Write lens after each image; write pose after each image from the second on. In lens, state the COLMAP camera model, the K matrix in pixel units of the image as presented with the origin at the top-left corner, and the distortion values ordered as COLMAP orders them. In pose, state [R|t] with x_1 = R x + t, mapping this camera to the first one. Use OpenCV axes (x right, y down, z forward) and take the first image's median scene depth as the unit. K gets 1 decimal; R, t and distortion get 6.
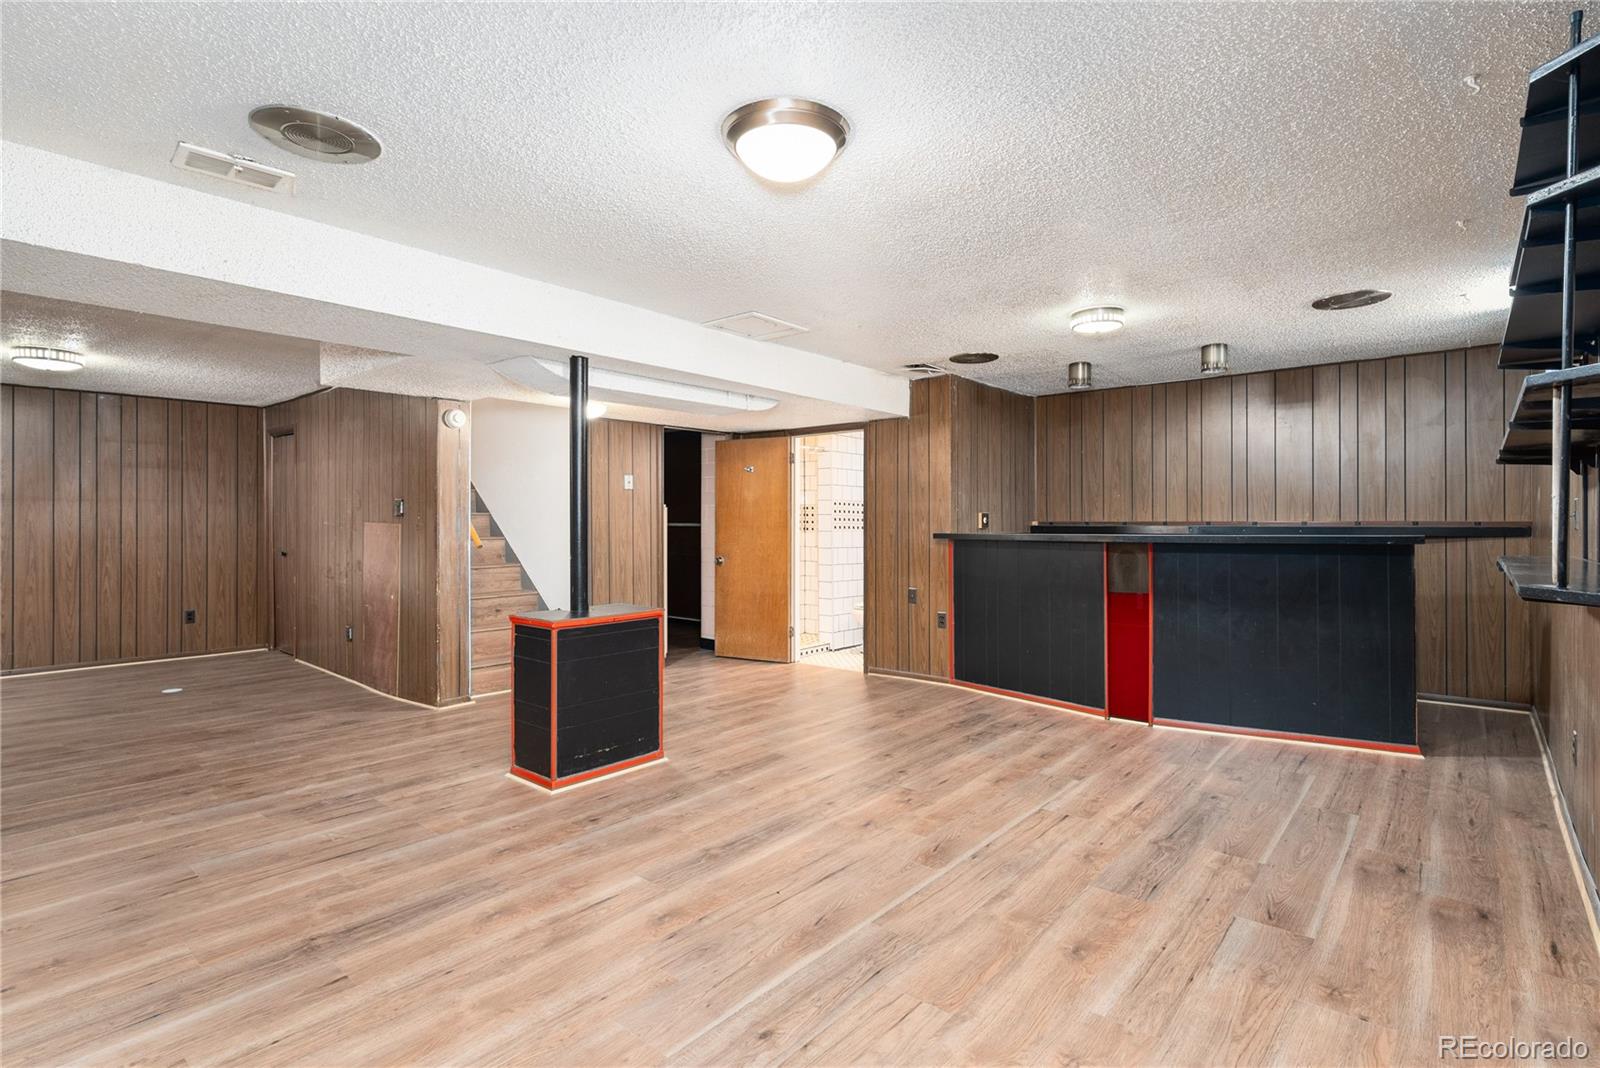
lens RADIAL K [[777.5, 0, 800.0], [0, 777.5, 534.0], [0, 0, 1]] dist [0.001218, 0.000524]
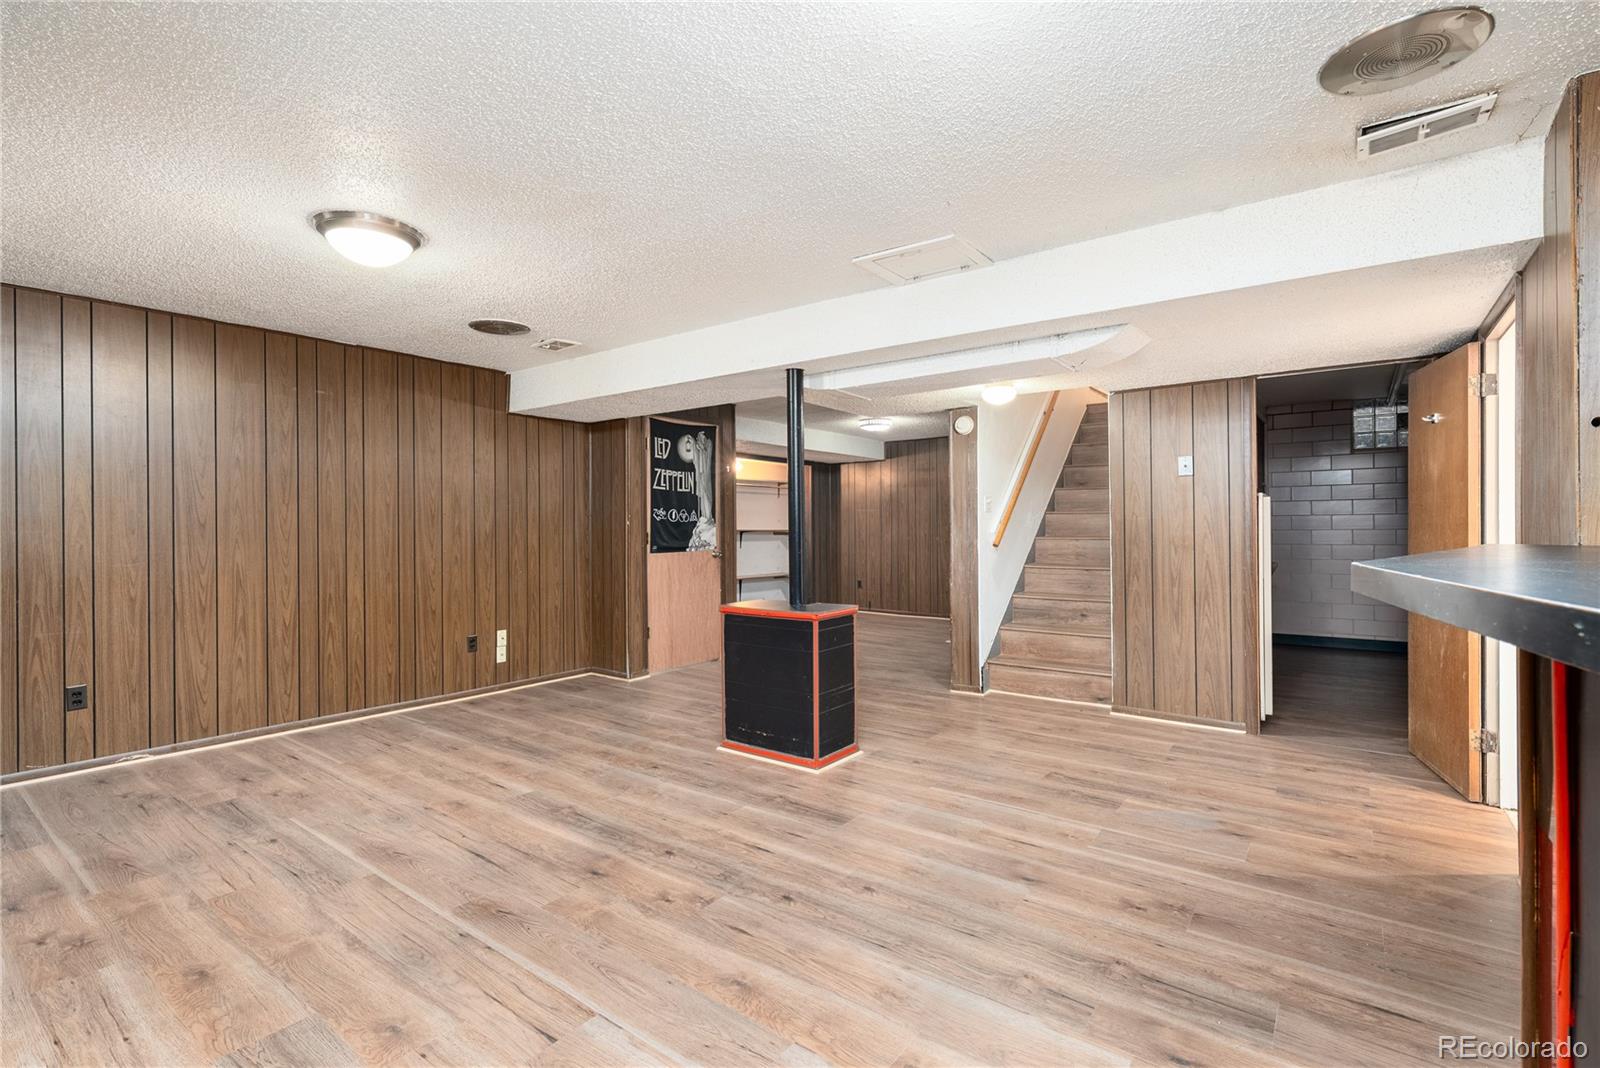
lens RADIAL K [[731.2, 0, 800.6], [0, 731.2, 536.8], [0, 0, 1]] dist [-0.000215, 0.000106]
pose [[0.062365, 0.016142, -0.997923, 0.895715], [-0.007703, 0.999847, 0.015692, -0.013145], [0.998024, 0.006708, 0.062479, 1.165153]]
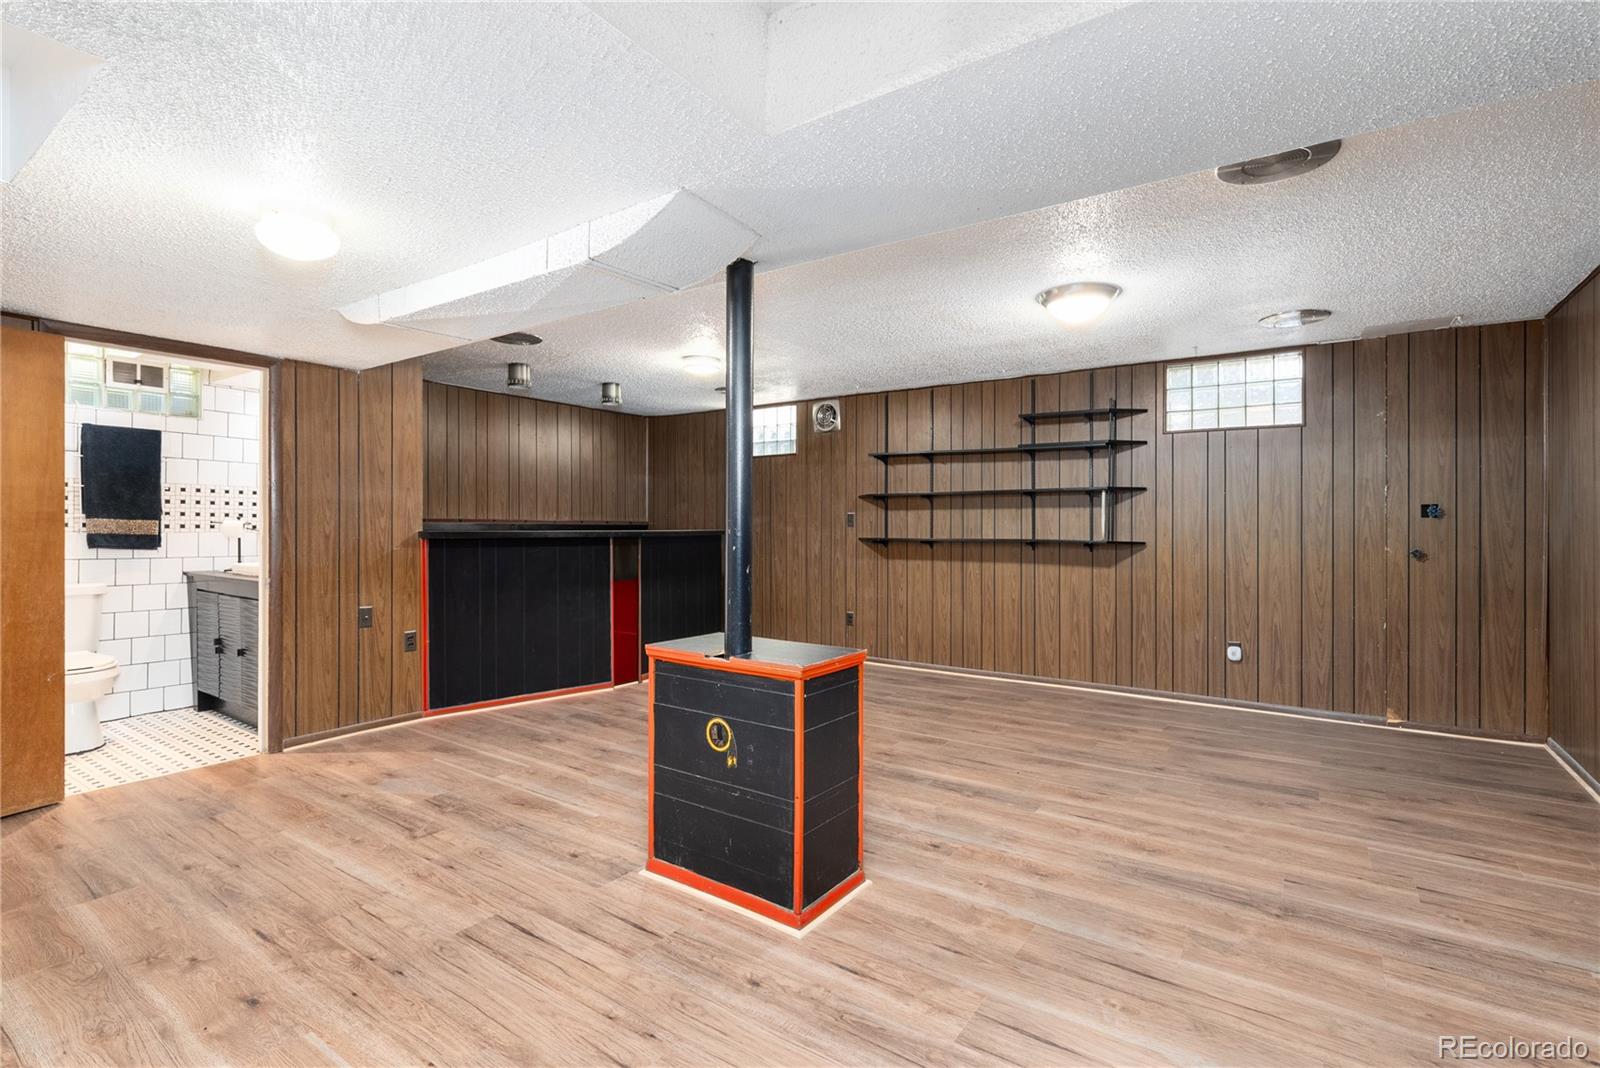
lens RADIAL K [[746.1, 0, 800.1], [0, 746.1, 519.5], [0, 0, 1]] dist [0.000063, -0.000278]
pose [[-0.098477, 0.009175, 0.995097, -1.131863], [0.006870, 0.999940, -0.008539, -0.007394], [-0.995116, 0.005995, -0.098534, 1.252887]]
